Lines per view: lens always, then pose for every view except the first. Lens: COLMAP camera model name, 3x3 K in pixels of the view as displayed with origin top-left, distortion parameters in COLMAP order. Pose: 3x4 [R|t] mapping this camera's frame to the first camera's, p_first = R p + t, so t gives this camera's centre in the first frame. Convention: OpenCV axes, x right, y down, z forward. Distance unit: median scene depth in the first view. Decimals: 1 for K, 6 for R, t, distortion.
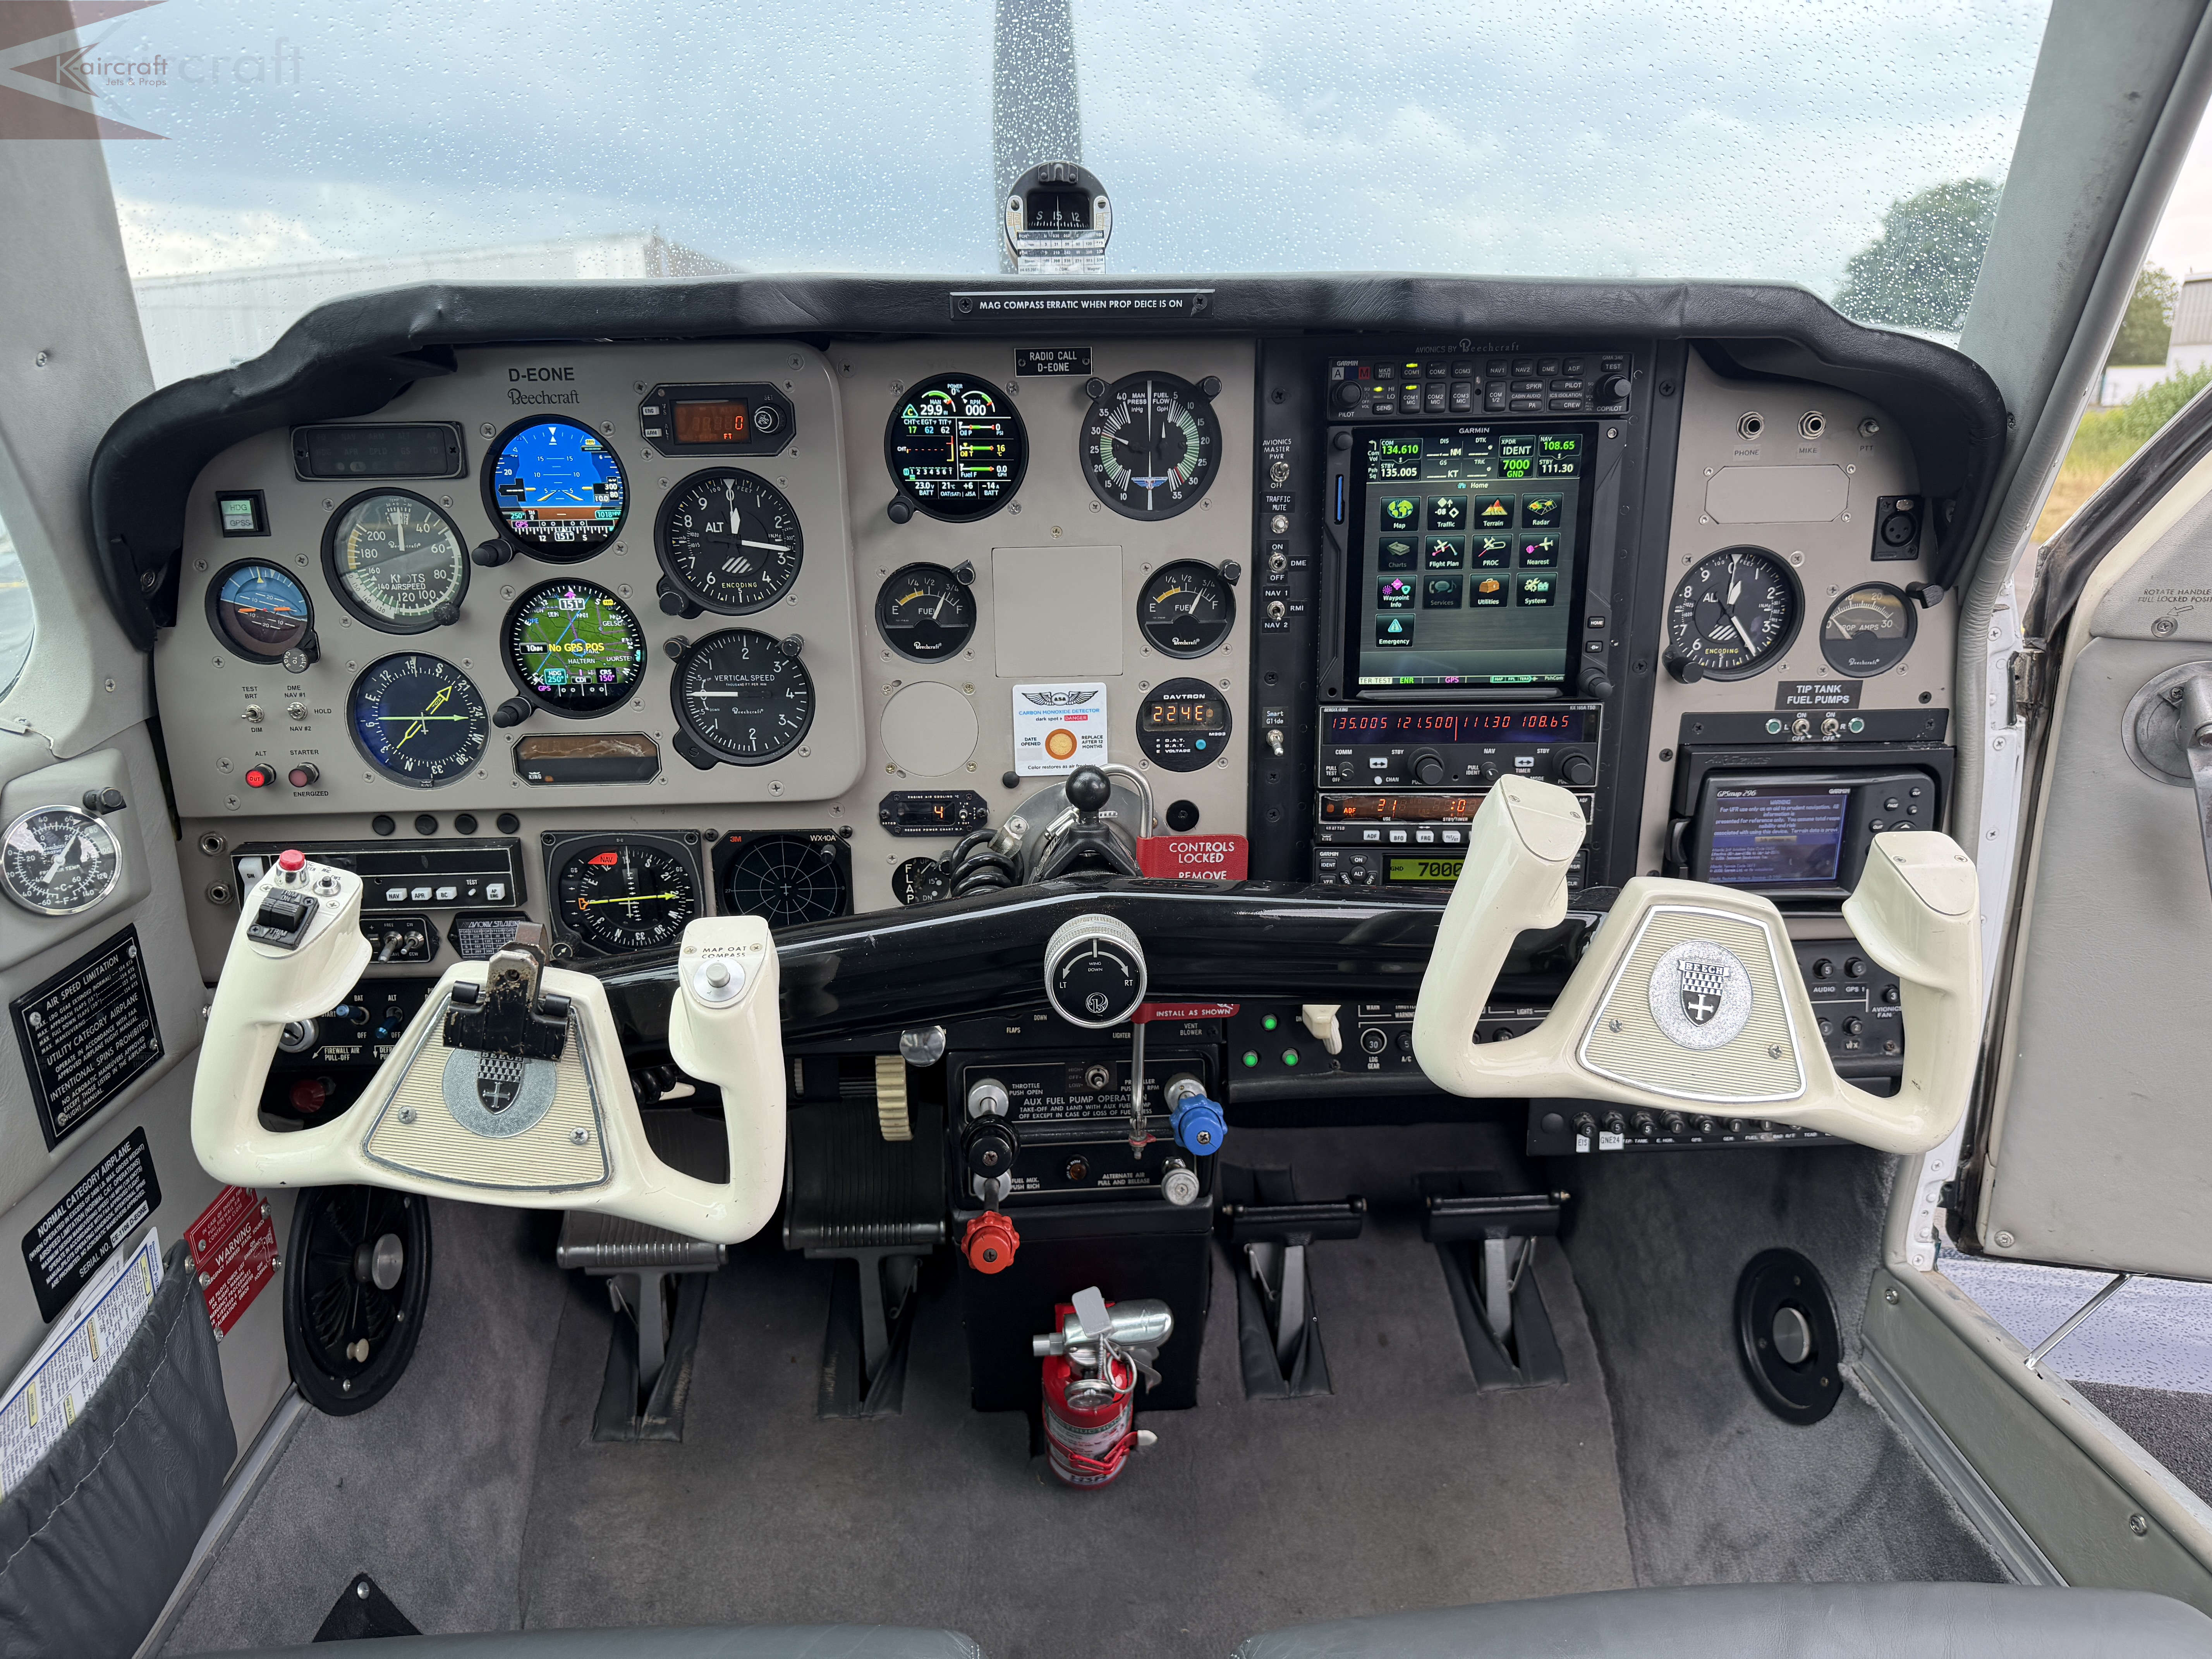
lens RADIAL K [[1566.4, 0, 1078.9], [0, 1566.4, 827.4], [0, 0, 1]] dist [0.034703, -0.051210]
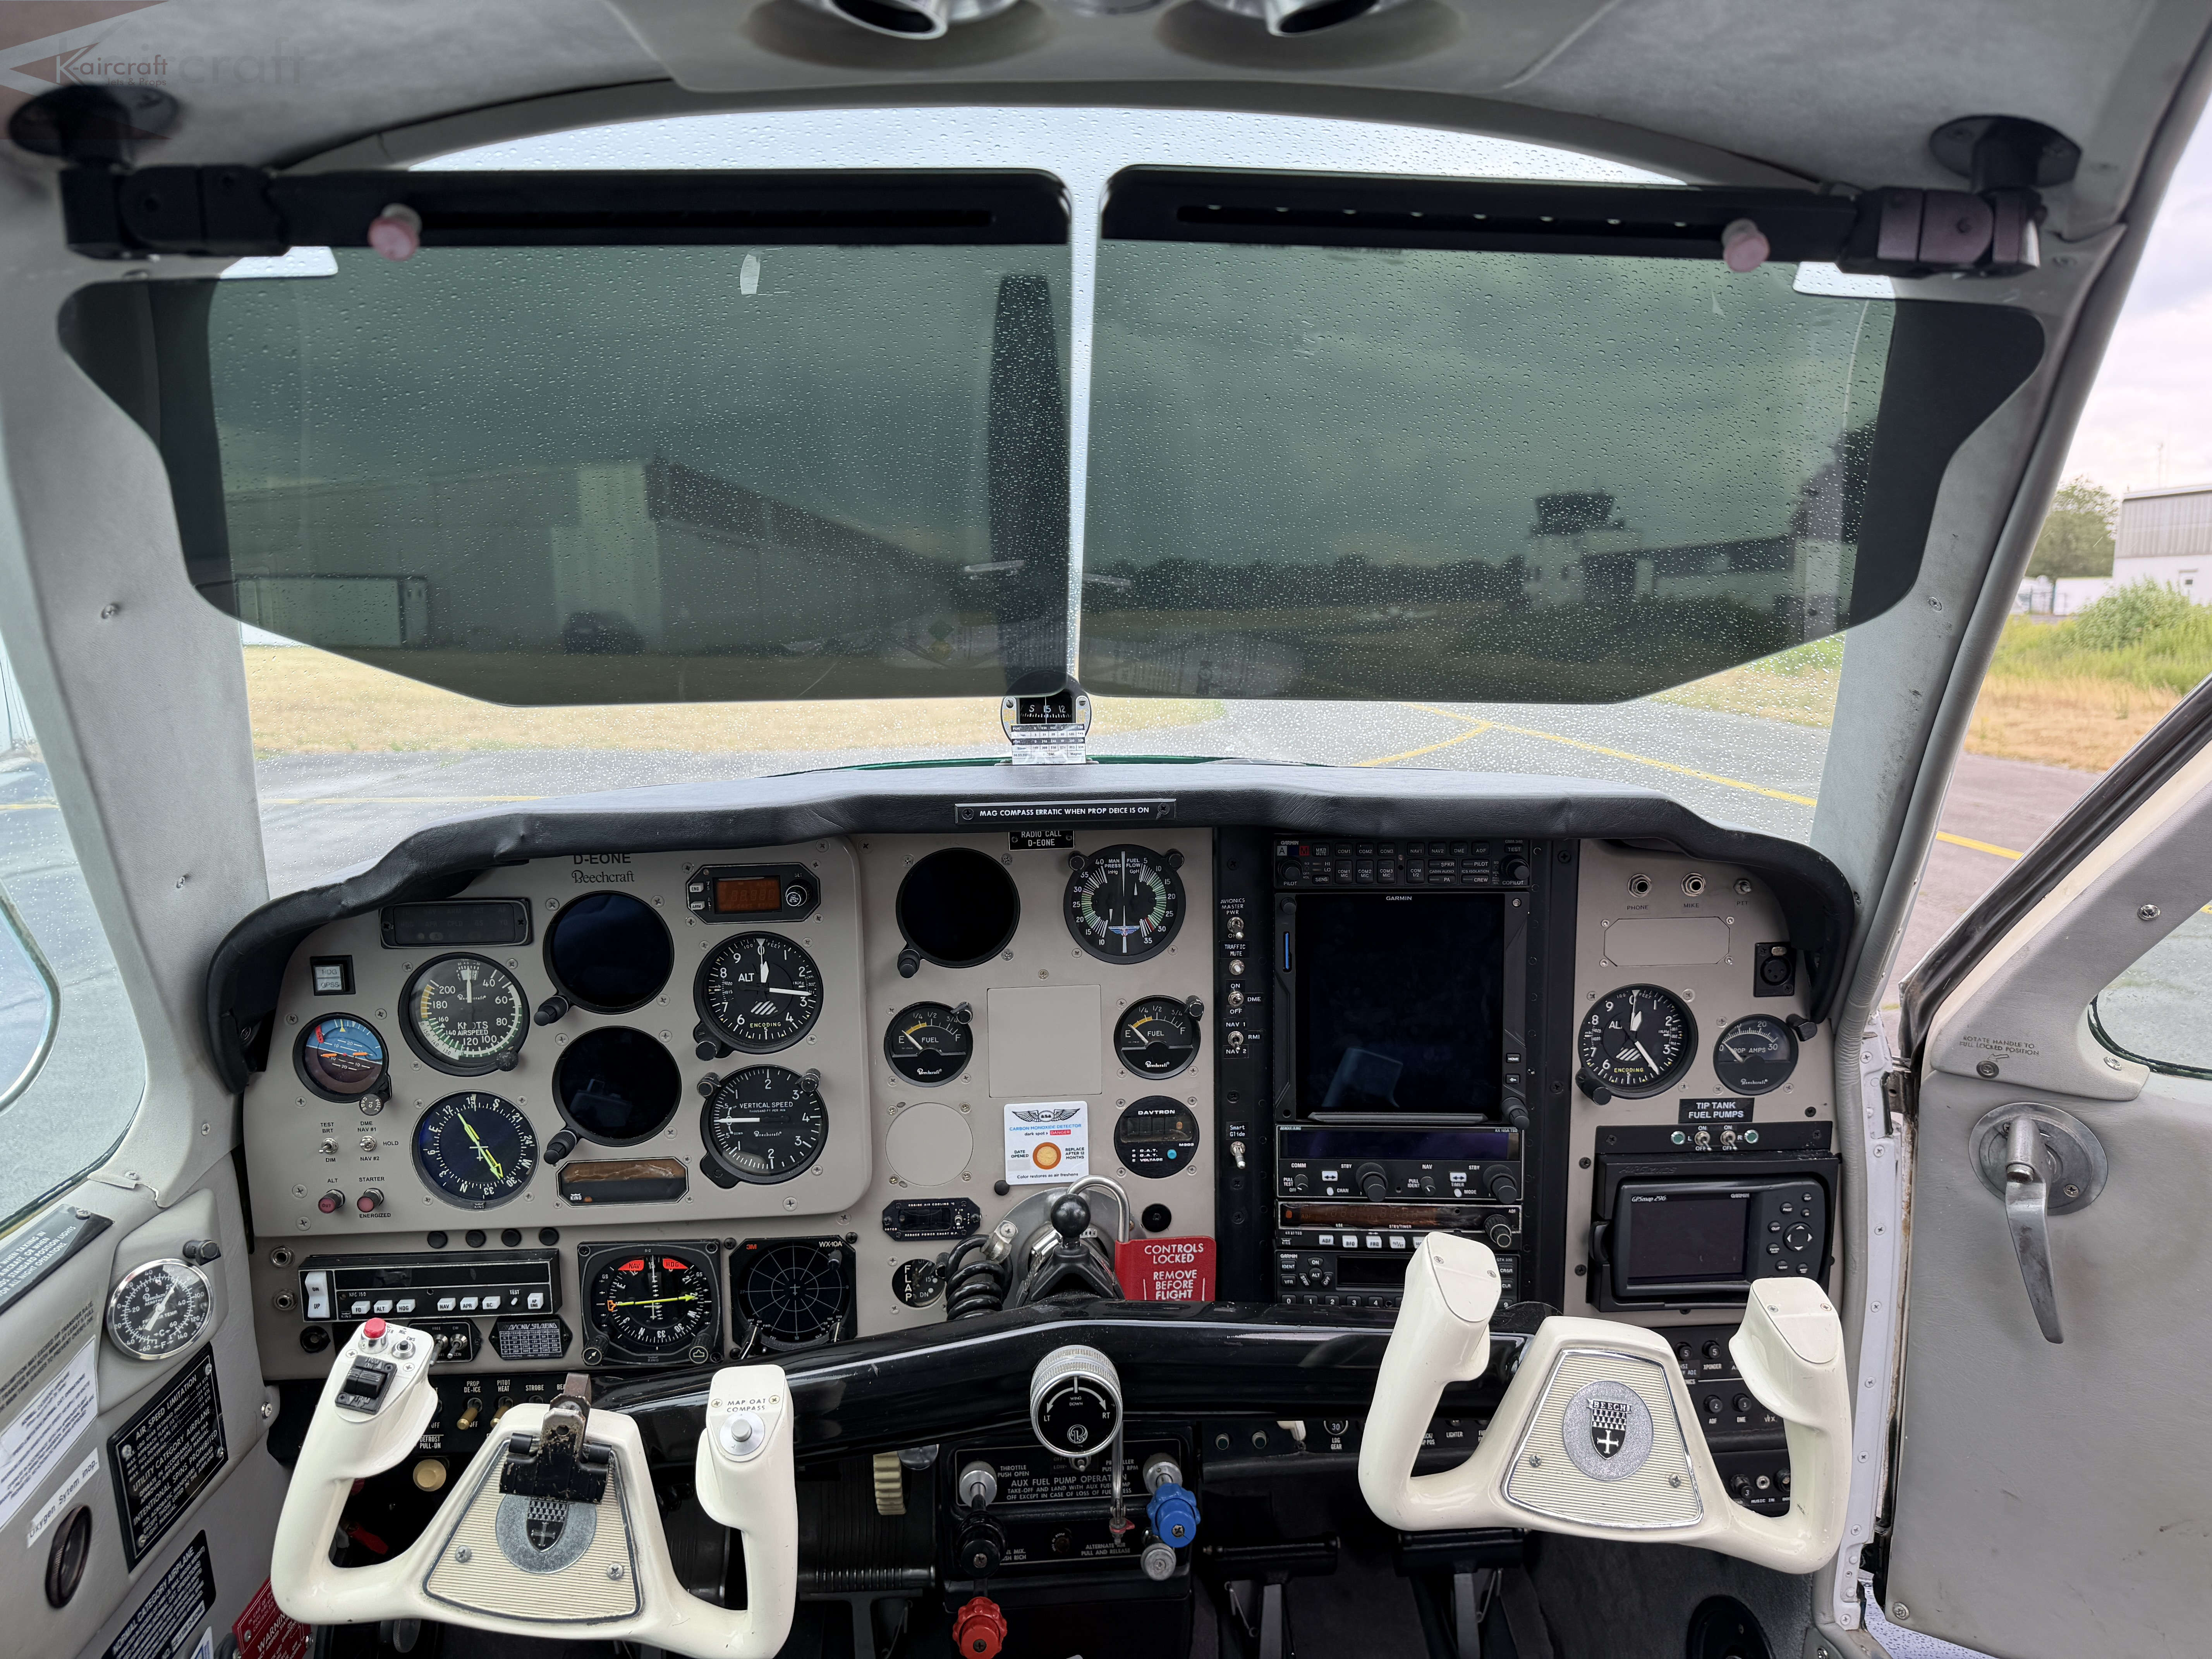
lens RADIAL K [[1566.4, 0, 1092.3], [0, 1566.4, 816.1], [0, 0, 1]] dist [0.034703, -0.051210]
pose [[0.999893, -0.000792, 0.014589, 0.004789], [0.002643, 0.991857, -0.127332, -0.159671], [-0.014370, 0.127357, 0.991753, -0.152054]]
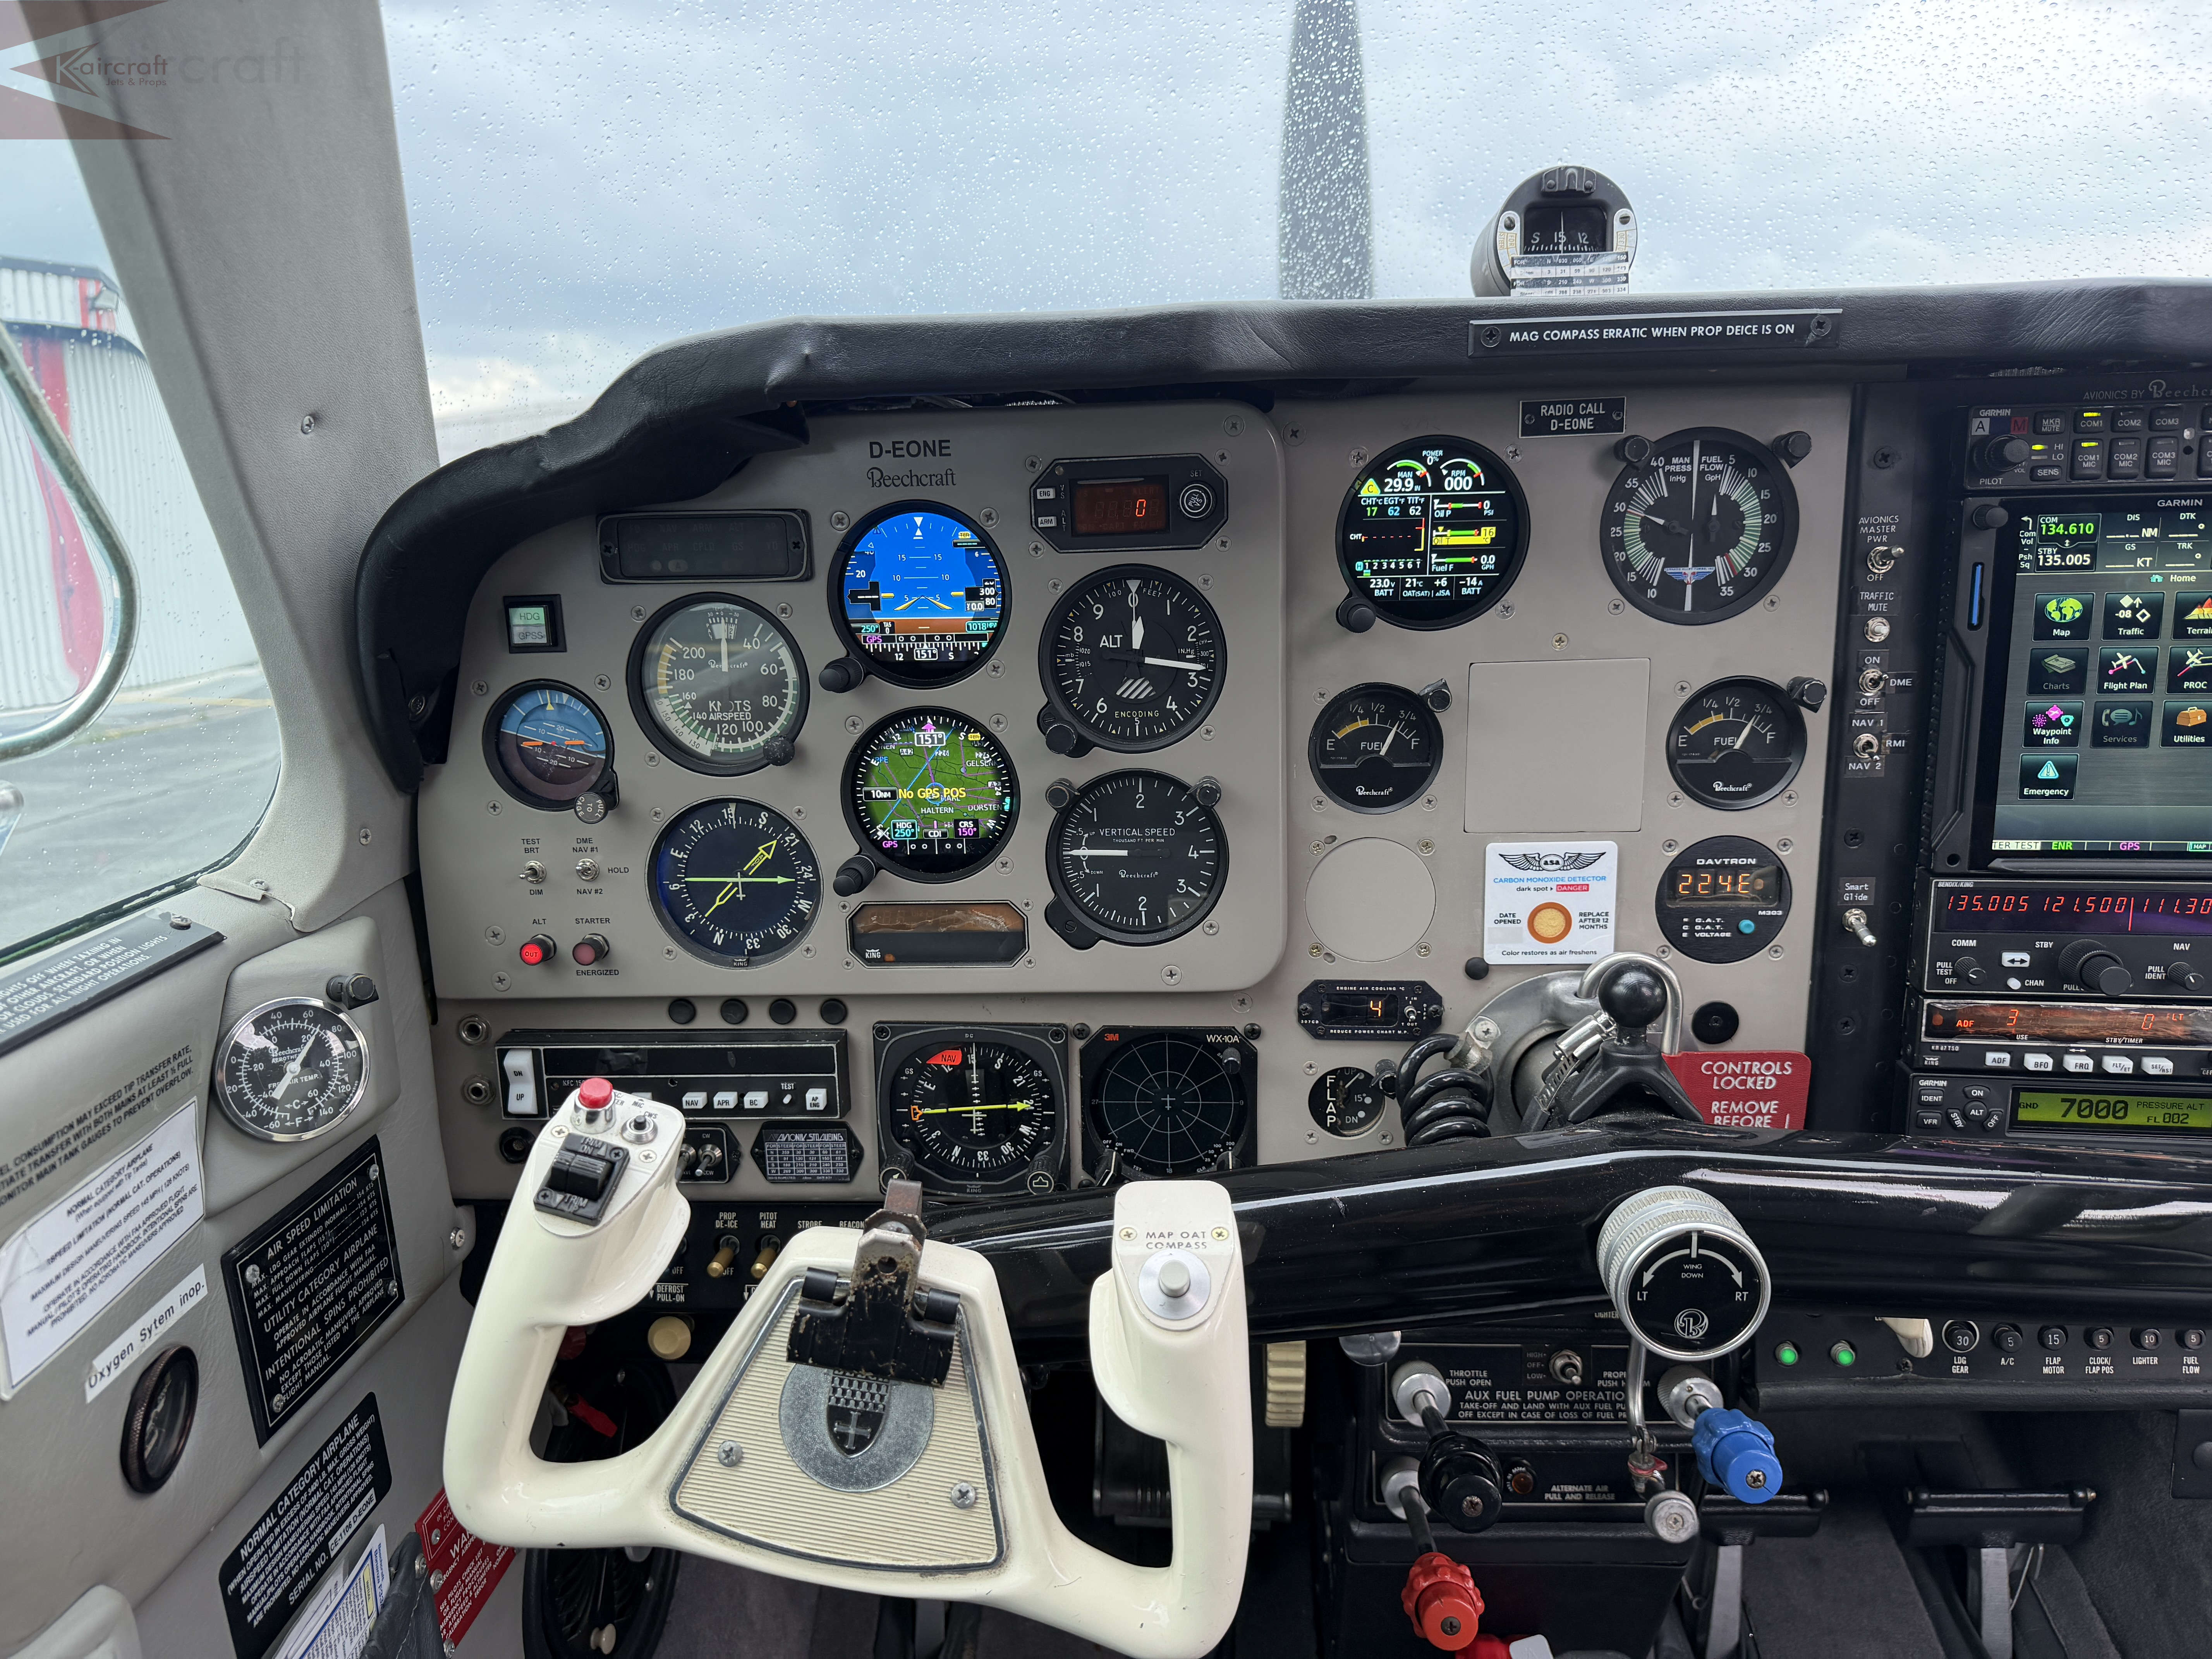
lens RADIAL K [[1566.4, 0, 1072.7], [0, 1566.4, 828.7], [0, 0, 1]] dist [0.034703, -0.051210]
pose [[0.992787, 0.011131, -0.119376, -0.156164], [-0.019988, 0.997113, -0.073252, -0.040862], [0.118216, 0.075110, 0.990143, 0.239003]]
